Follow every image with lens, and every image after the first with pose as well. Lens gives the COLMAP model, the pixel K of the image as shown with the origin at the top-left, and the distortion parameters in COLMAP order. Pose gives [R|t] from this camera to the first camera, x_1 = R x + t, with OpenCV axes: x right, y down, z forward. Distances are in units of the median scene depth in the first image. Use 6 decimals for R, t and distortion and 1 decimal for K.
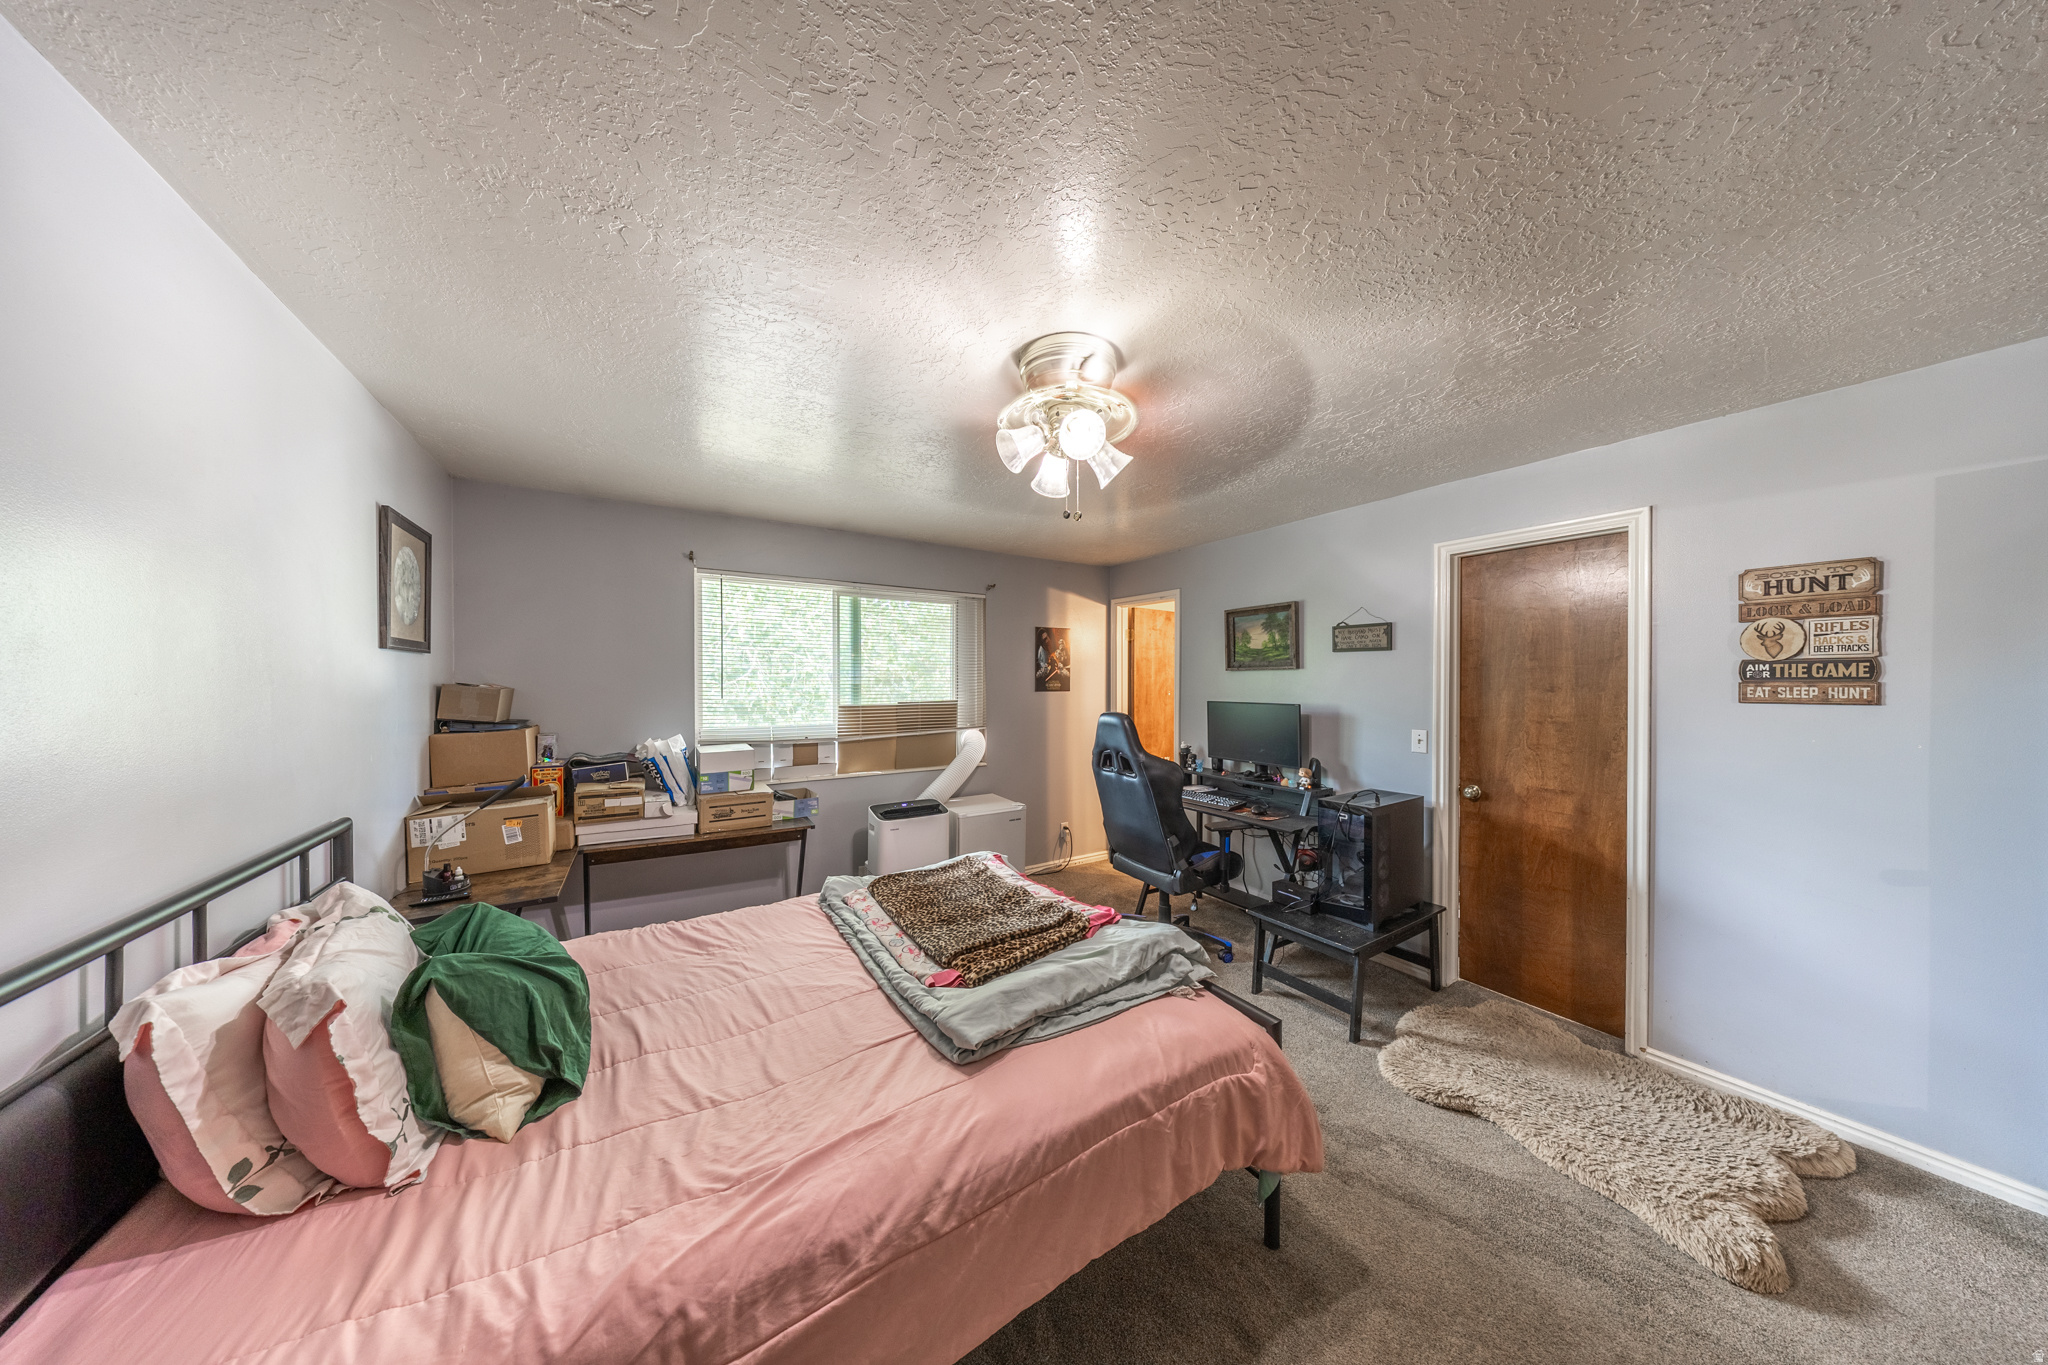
lens RADIAL K [[588.0, 0, 1027.8], [0, 588.0, 680.0], [0, 0, 1]] dist [-0.004636, -0.000519]
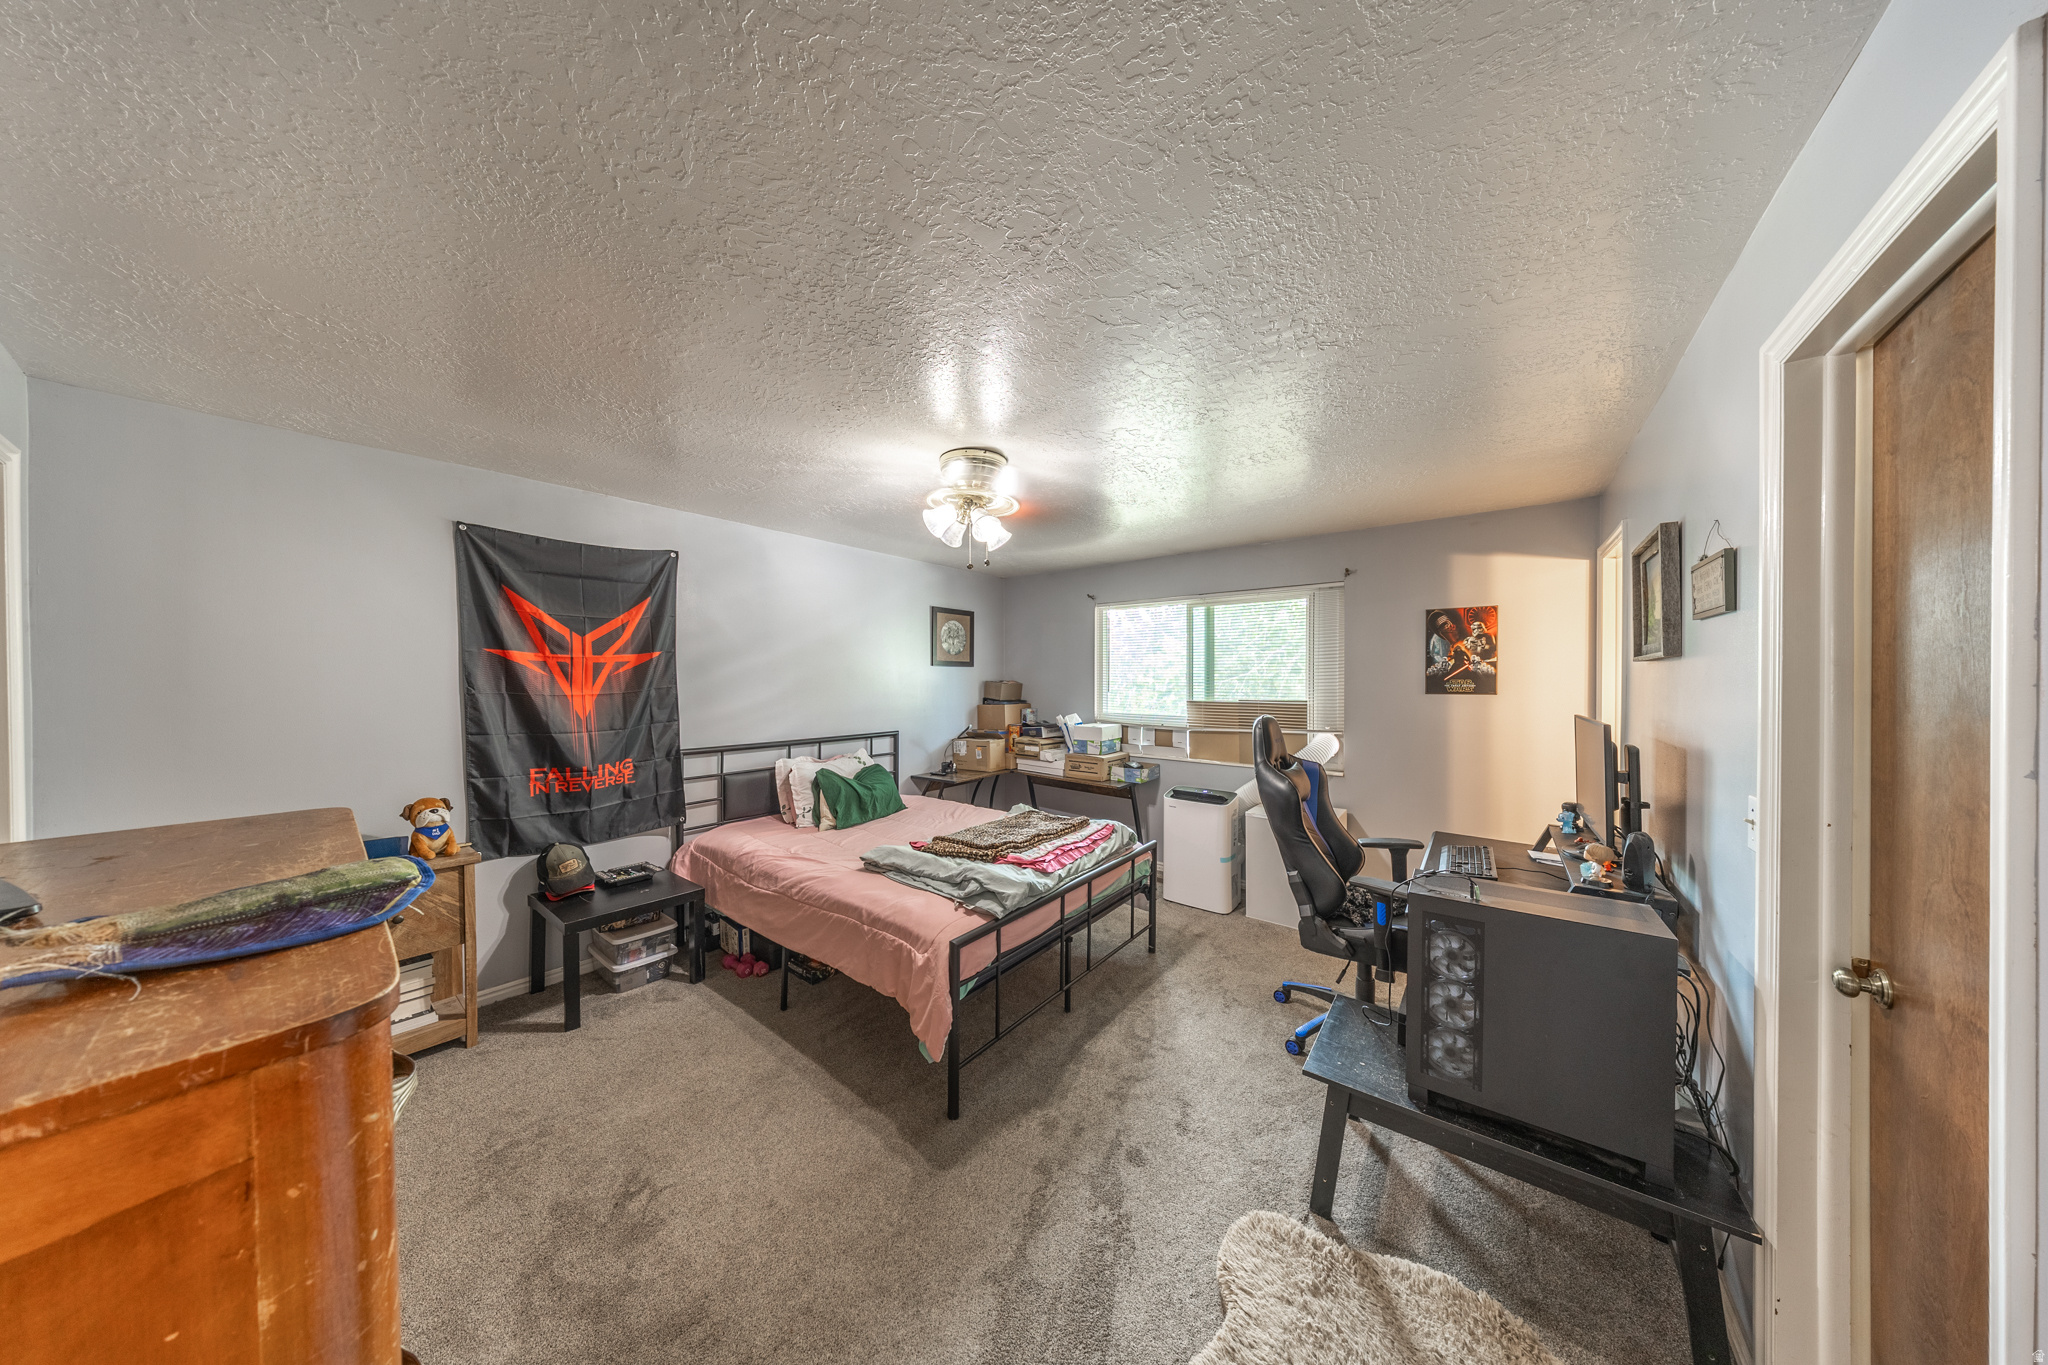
lens RADIAL K [[588.0, 0, 1032.5], [0, 588.0, 682.9], [0, 0, 1]] dist [-0.004636, -0.000519]
pose [[0.343176, 0.004583, -0.939260, 0.726842], [-0.000659, 0.999989, 0.004639, 0.003296], [0.939271, -0.000973, 0.343175, 0.311322]]
